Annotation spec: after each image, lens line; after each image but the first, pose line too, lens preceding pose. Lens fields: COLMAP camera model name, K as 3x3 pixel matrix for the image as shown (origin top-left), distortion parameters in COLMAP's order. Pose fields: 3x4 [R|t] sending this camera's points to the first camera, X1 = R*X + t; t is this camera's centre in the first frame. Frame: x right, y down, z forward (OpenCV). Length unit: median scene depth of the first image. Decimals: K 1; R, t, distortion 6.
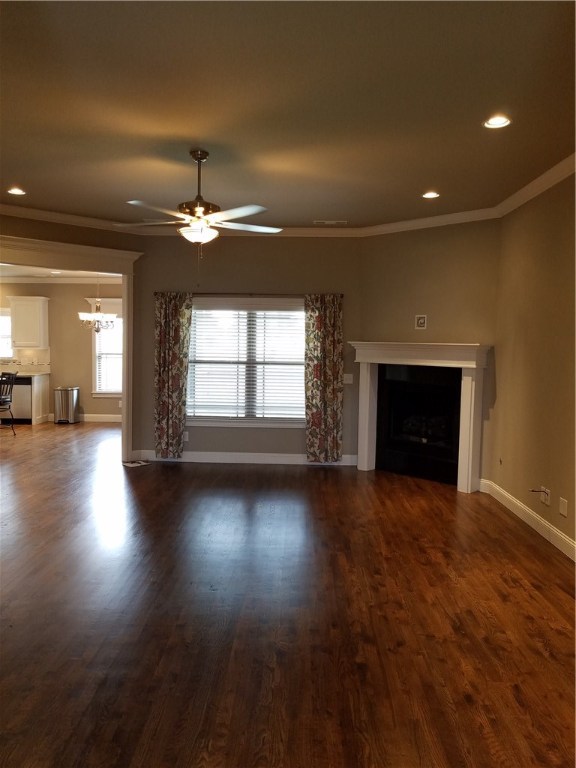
lens RADIAL K [[609.7, 0, 280.3], [0, 609.7, 383.5], [0, 0, 1]] dist [-0.012753, -0.014053]
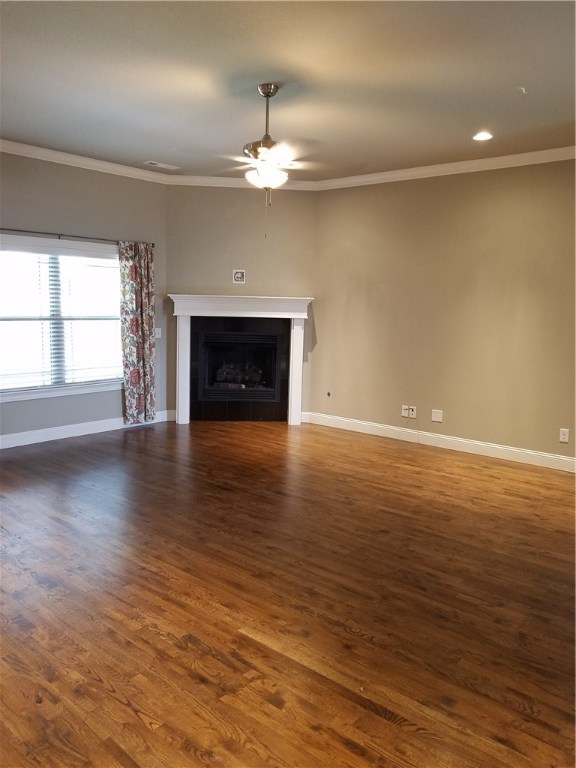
lens RADIAL K [[609.7, 0, 285.5], [0, 609.7, 376.5], [0, 0, 1]] dist [-0.012753, -0.014053]
pose [[0.625956, -0.097087, 0.773791, -0.518696], [0.040327, 0.994923, 0.092209, -0.020052], [-0.778815, -0.026514, 0.626693, 0.241566]]
